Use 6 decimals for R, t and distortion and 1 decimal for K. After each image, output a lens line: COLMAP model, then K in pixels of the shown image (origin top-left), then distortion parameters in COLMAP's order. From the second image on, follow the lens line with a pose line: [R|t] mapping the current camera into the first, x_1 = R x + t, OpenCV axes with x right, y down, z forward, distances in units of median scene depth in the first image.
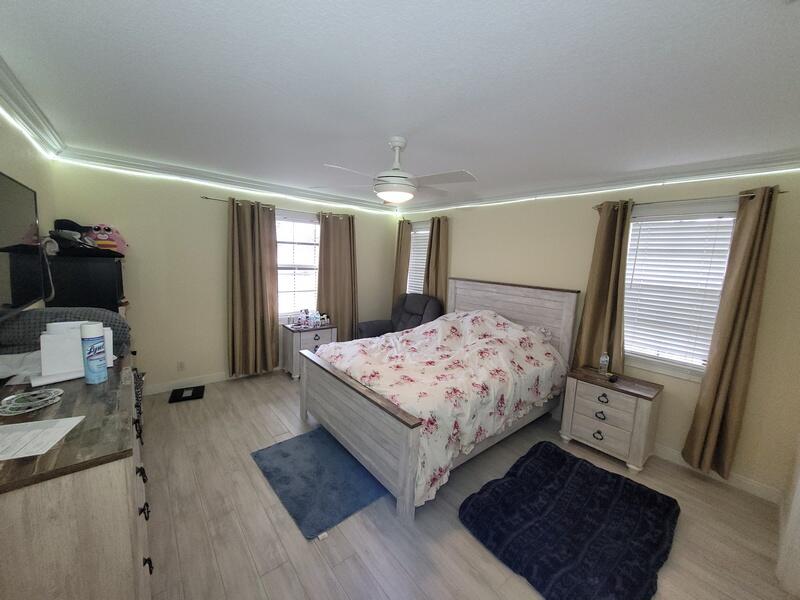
lens RADIAL K [[313.9, 0, 395.3], [0, 313.9, 300.6], [0, 0, 1]] dist [0.001489, -0.000578]
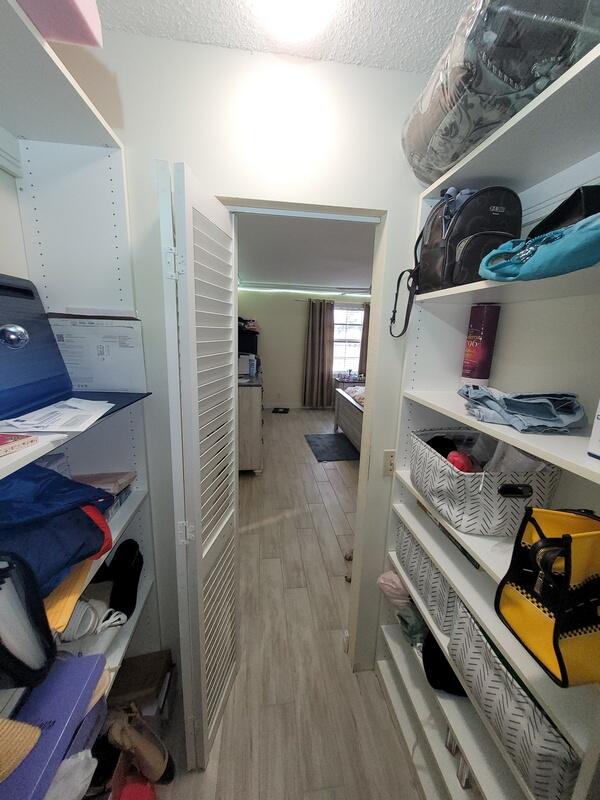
lens RADIAL K [[313.9, 0, 299.1], [0, 313.9, 393.9], [0, 0, 1]] dist [0.001489, -0.000578]
pose [[0.843947, 0.081439, -0.530209, 0.347027], [-0.063811, 0.996632, 0.051511, 0.093043], [0.532618, -0.009639, 0.846301, -0.434702]]
